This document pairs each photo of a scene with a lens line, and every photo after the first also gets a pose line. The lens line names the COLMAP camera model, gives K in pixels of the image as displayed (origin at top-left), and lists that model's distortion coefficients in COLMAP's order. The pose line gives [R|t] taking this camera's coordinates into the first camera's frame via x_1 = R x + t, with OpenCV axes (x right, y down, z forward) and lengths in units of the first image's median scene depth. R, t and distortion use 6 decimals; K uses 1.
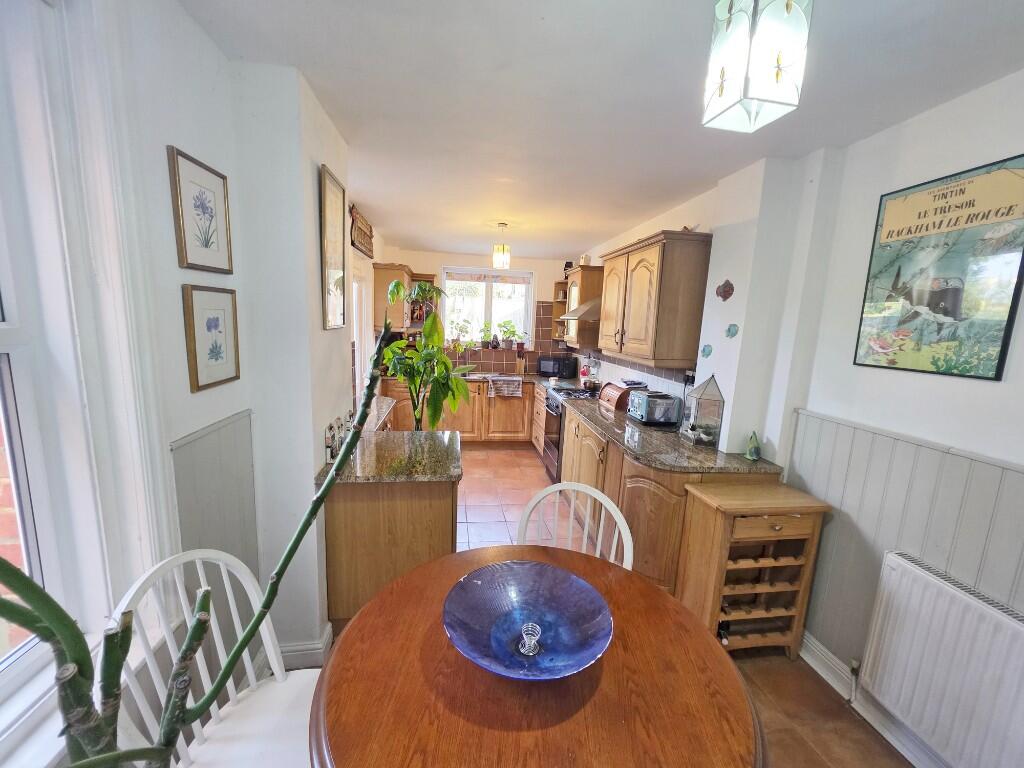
lens RADIAL K [[428.1, 0, 512.0], [0, 428.1, 384.0], [0, 0, 1]] dist [0.000407, 0.000013]
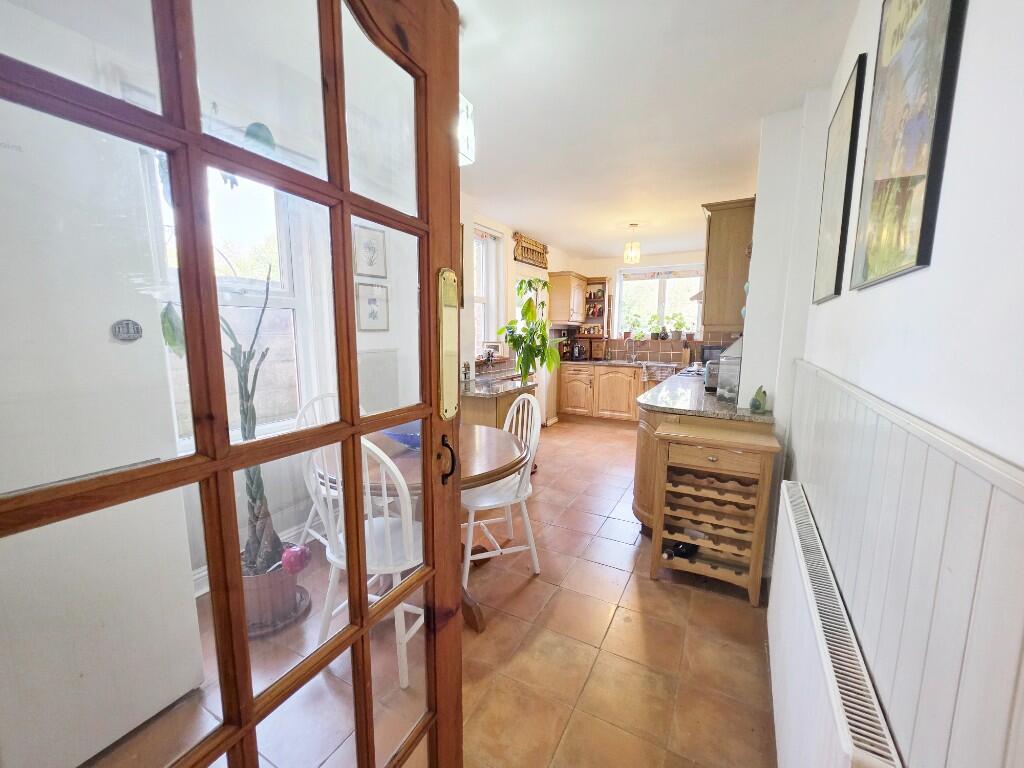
lens RADIAL K [[415.6, 0, 509.0], [0, 415.6, 387.2], [0, 0, 1]] dist [0.015250, 0.000066]
pose [[0.795957, 0.045660, -0.603629, 0.304075], [-0.061889, 0.998064, -0.006112, 0.069664], [0.602182, 0.042223, 0.797242, -0.060247]]
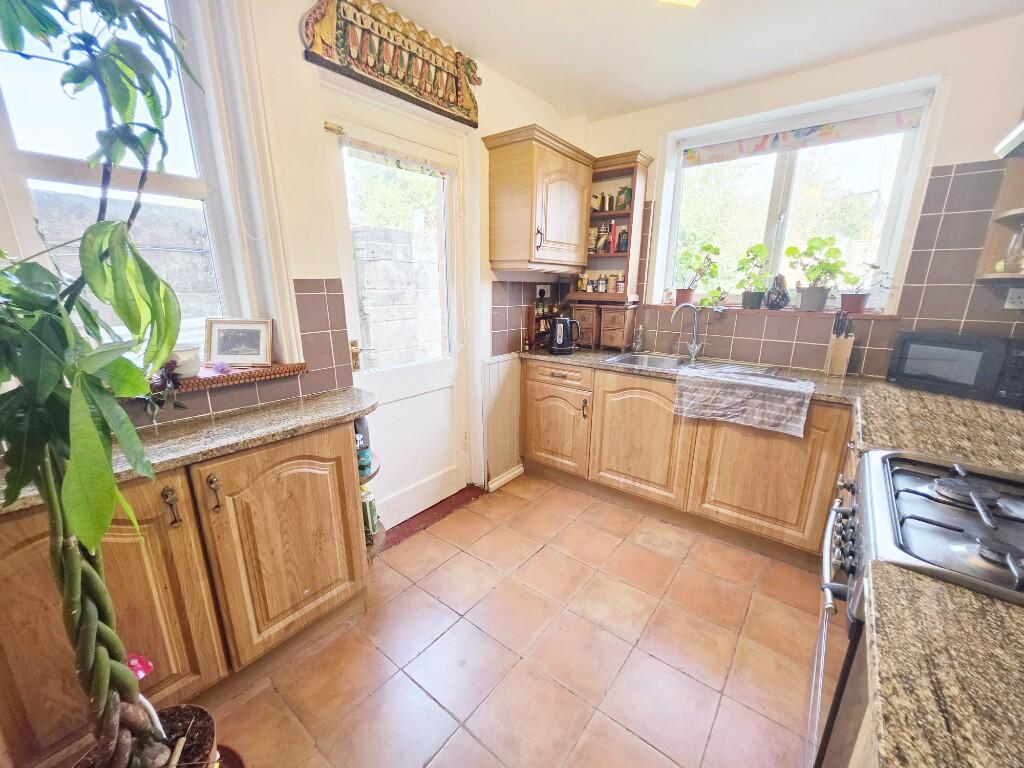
lens RADIAL K [[415.6, 0, 509.0], [0, 415.6, 387.2], [0, 0, 1]] dist [0.015250, 0.000066]
pose [[0.686620, 0.141836, -0.713046, 0.094480], [-0.085836, 0.989740, 0.114219, -0.031473], [0.721931, -0.017220, 0.691751, 0.542900]]
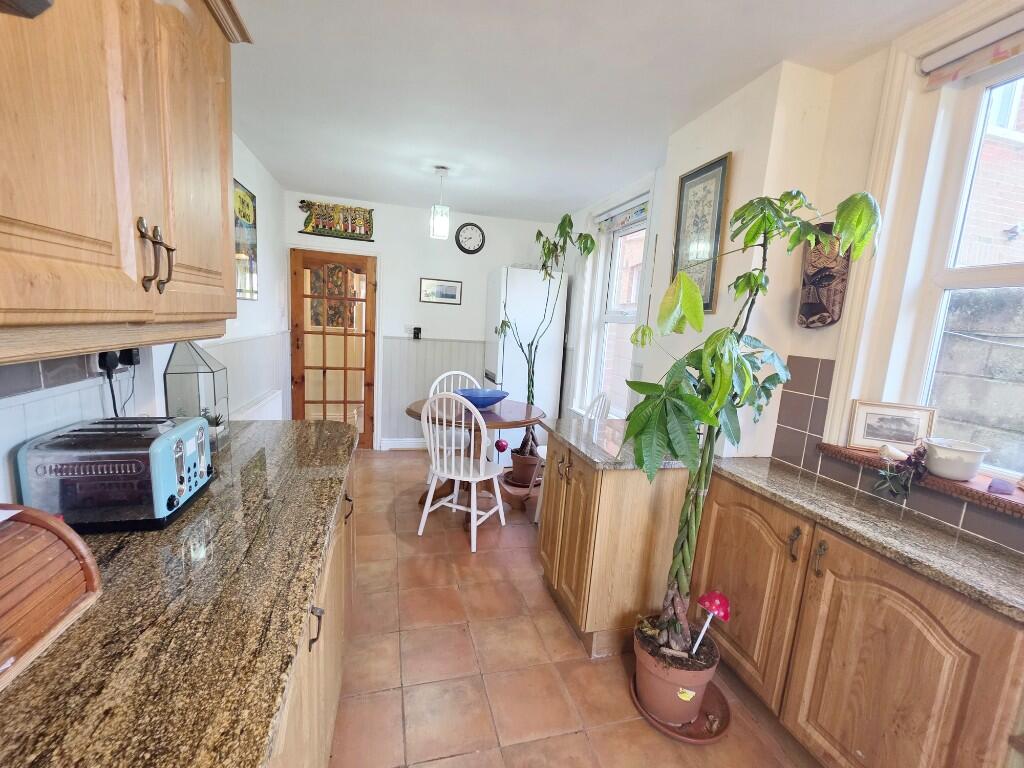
lens RADIAL K [[415.6, 0, 509.0], [0, 415.6, 387.2], [0, 0, 1]] dist [0.015250, 0.000066]
pose [[-0.985490, -0.084479, -0.147218, -0.033952], [-0.124920, 0.948189, 0.292117, -0.190157], [0.114912, 0.306269, -0.944984, 1.280600]]
